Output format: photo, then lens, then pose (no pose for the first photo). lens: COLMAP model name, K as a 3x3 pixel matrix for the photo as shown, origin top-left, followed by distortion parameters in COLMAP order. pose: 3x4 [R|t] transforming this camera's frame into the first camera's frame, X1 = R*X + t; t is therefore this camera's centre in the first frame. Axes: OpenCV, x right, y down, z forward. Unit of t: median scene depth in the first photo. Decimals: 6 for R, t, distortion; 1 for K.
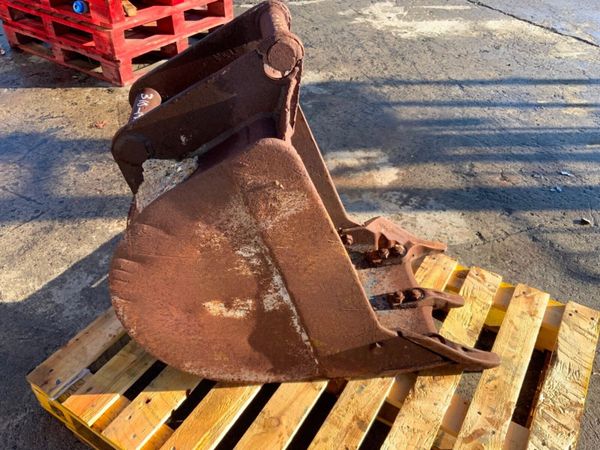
lens RADIAL K [[504.3, 0, 300.0], [0, 504.3, 225.0], [0, 0, 1]] dist [0.103245, -0.194492]
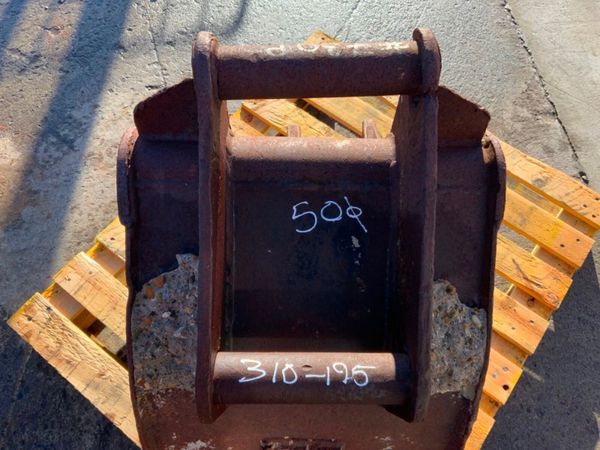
lens RADIAL K [[502.6, 0, 300.0], [0, 502.6, 225.0], [0, 0, 1]] dist [0.090892, -0.176411]
pose [[0.099522, -0.895540, 0.433709, -0.183100], [0.604923, 0.400529, 0.688218, -0.293807], [-0.790040, 0.193868, 0.581594, 0.314330]]
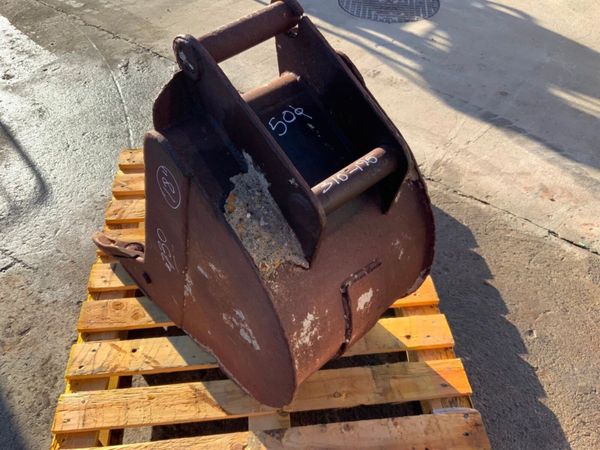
lens RADIAL K [[504.3, 0, 300.0], [0, 504.3, 225.0], [0, 0, 1]] dist [0.103245, -0.194492]
pose [[-0.606577, -0.577446, 0.546462, -0.351607], [0.493963, 0.264846, 0.828165, -0.427892], [-0.622949, 0.772278, 0.124587, 0.466233]]
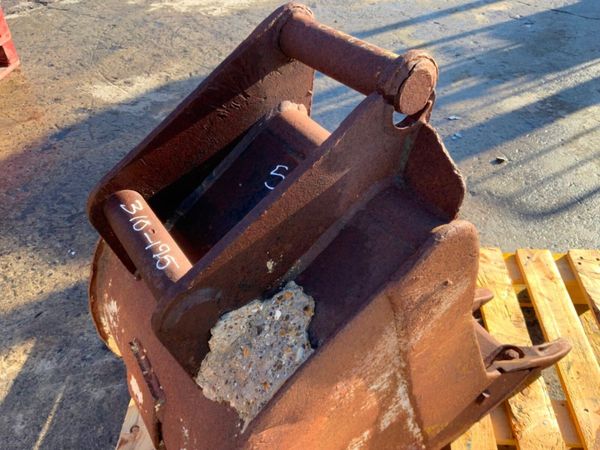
lens RADIAL K [[504.3, 0, 300.0], [0, 504.3, 225.0], [0, 0, 1]] dist [0.103245, -0.194492]
pose [[0.878950, -0.338445, 0.336010, -0.160746], [0.322171, 0.940850, 0.104917, -0.111287], [-0.351643, 0.016036, 0.935997, 0.185171]]
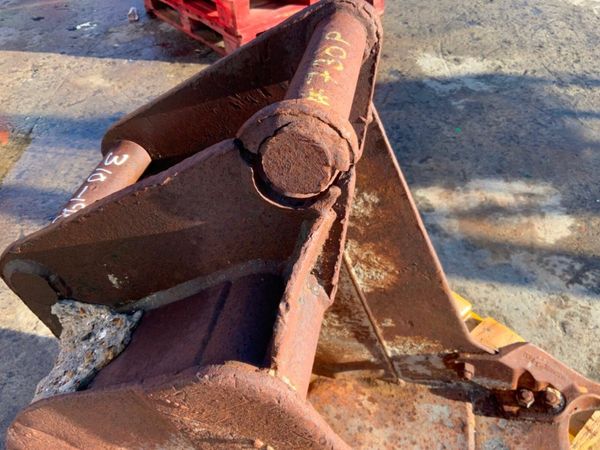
lens RADIAL K [[511.4, 0, 300.0], [0, 511.4, 225.0], [0, 0, 1]] dist [0.018233, -0.052219]
pose [[0.951153, 0.148139, -0.270856, 0.030845], [-0.129335, 0.987855, 0.086105, -0.122455], [0.280322, -0.046868, 0.958761, 0.240854]]
